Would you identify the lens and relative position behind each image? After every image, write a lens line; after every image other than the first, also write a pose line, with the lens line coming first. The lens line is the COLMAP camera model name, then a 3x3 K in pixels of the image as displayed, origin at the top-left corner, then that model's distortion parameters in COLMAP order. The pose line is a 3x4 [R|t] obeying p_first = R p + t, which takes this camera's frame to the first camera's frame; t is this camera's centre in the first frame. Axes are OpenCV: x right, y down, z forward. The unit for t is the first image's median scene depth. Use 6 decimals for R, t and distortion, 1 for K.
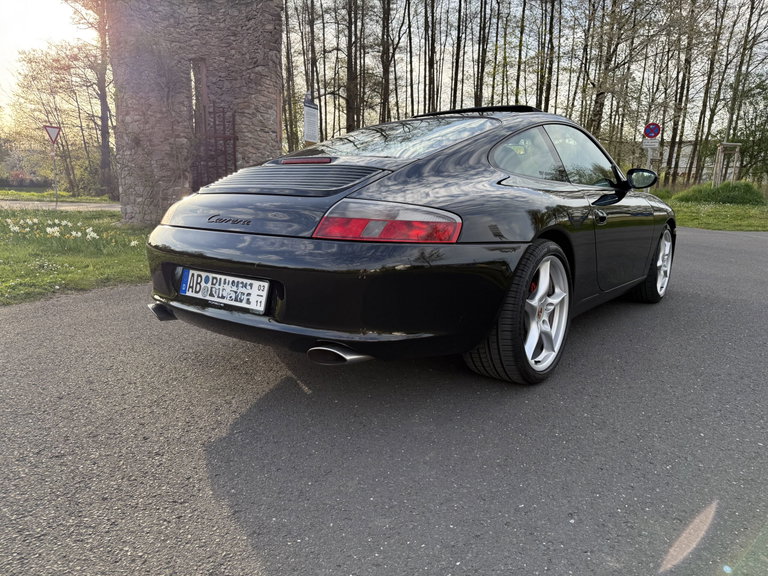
lens RADIAL K [[525.1, 0, 384.0], [0, 525.1, 288.0], [0, 0, 1]] dist [-0.022630, -0.000292]
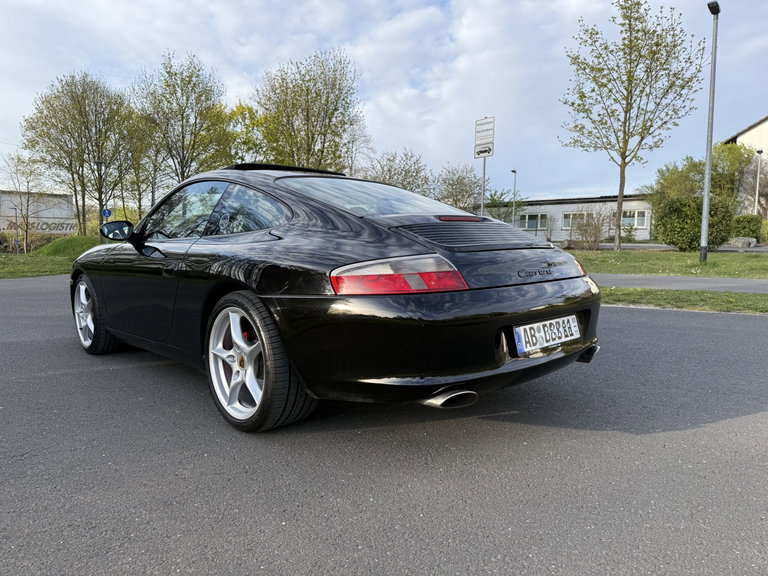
lens RADIAL K [[525.1, 0, 384.0], [0, 525.1, 288.0], [0, 0, 1]] dist [-0.022630, -0.000292]
pose [[0.178601, -0.099446, 0.978883, -1.439666], [0.181230, 0.981182, 0.066613, -0.228382], [-0.967087, 0.165506, 0.193263, 1.092649]]
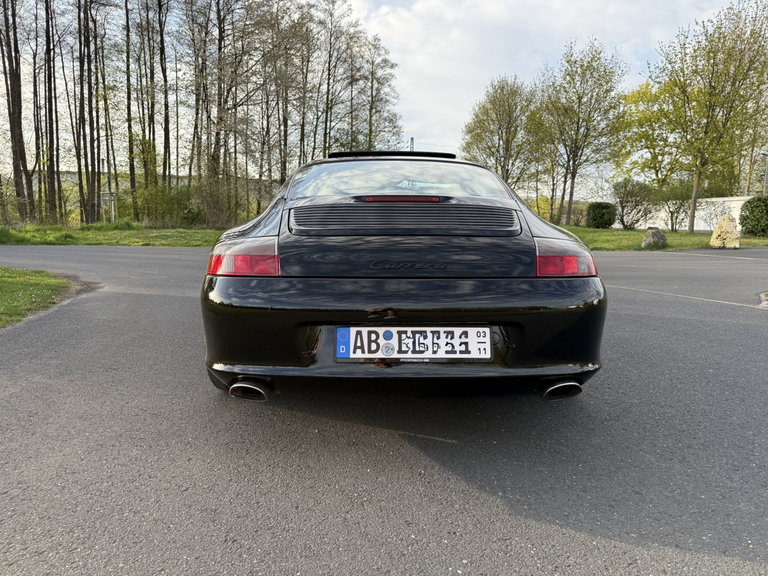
lens RADIAL K [[528.7, 0, 384.0], [0, 528.7, 288.0], [0, 0, 1]] dist [0.003069, -0.001931]
pose [[0.783275, -0.071195, 0.617585, -0.874839], [0.110636, 0.993527, -0.025784, -0.071278], [-0.611752, 0.088523, 0.786081, 0.325246]]
